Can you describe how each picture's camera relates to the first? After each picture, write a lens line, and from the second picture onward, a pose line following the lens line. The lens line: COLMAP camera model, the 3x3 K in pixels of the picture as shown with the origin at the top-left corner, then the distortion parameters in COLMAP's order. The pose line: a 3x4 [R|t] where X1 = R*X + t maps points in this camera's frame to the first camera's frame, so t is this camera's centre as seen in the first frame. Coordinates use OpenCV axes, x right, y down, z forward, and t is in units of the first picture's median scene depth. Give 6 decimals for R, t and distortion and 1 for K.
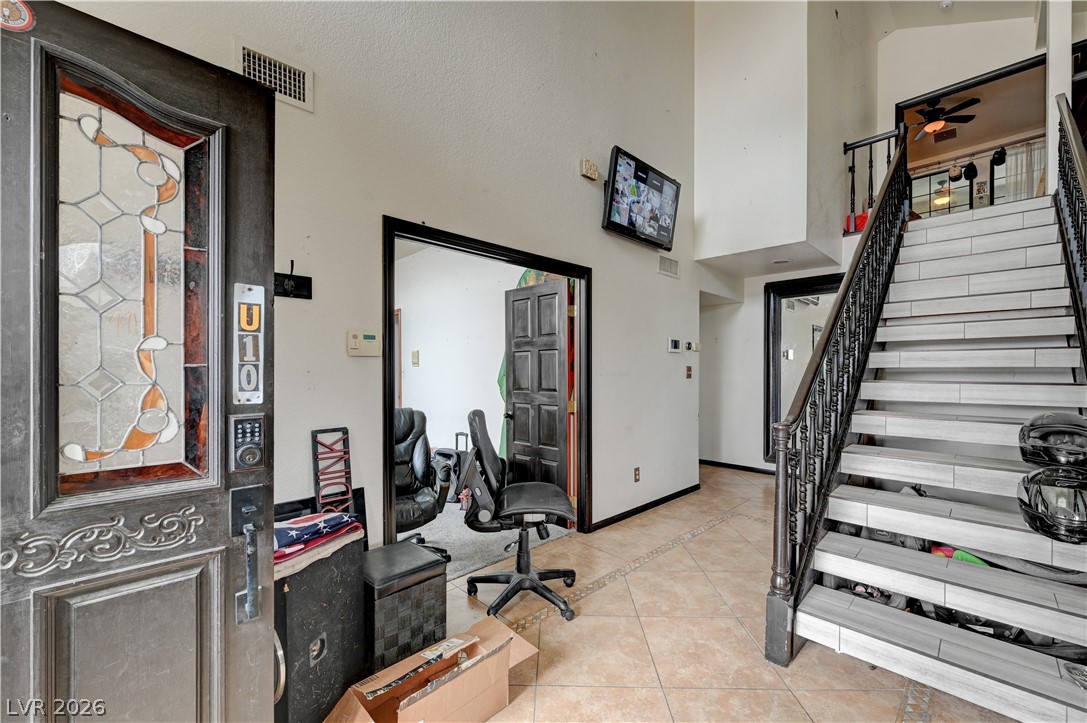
lens RADIAL K [[429.0, 0, 553.2], [0, 429.0, 375.4], [0, 0, 1]] dist [-0.008381, -0.000337]
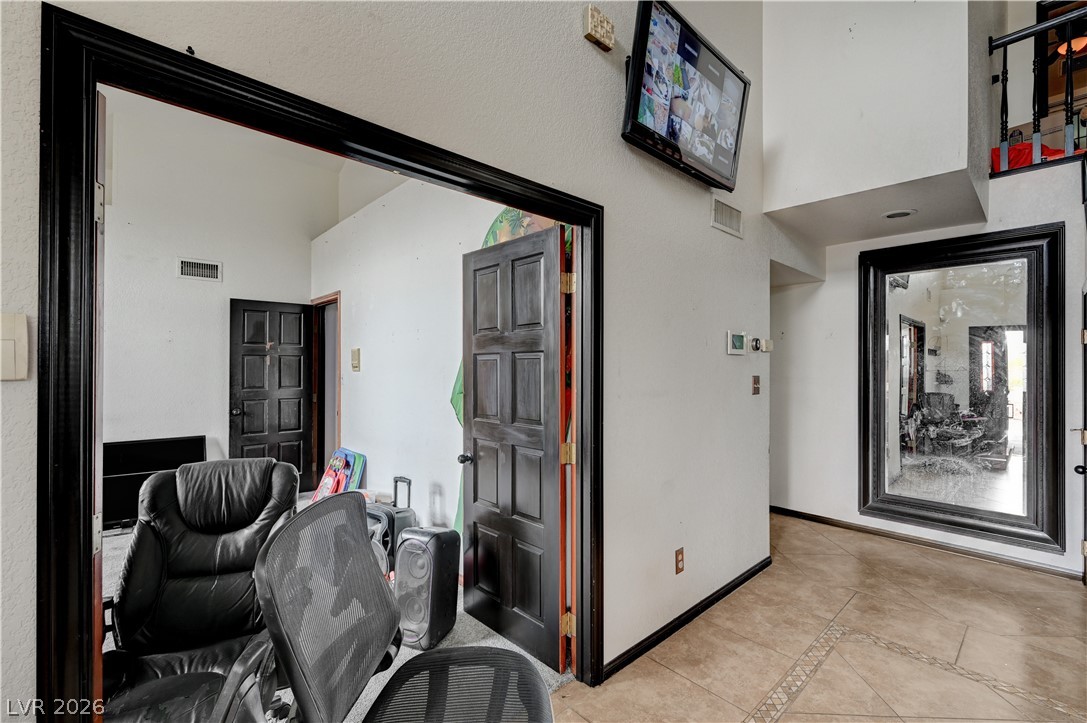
lens RADIAL K [[467.1, 0, 547.2], [0, 467.1, 362.9], [0, 0, 1]] dist [-0.003898, 0.000309]
pose [[0.999346, 0.004115, -0.035933, 0.036559], [-0.004847, 0.999782, -0.020312, -0.031166], [0.035842, 0.020473, 0.999148, 0.364995]]
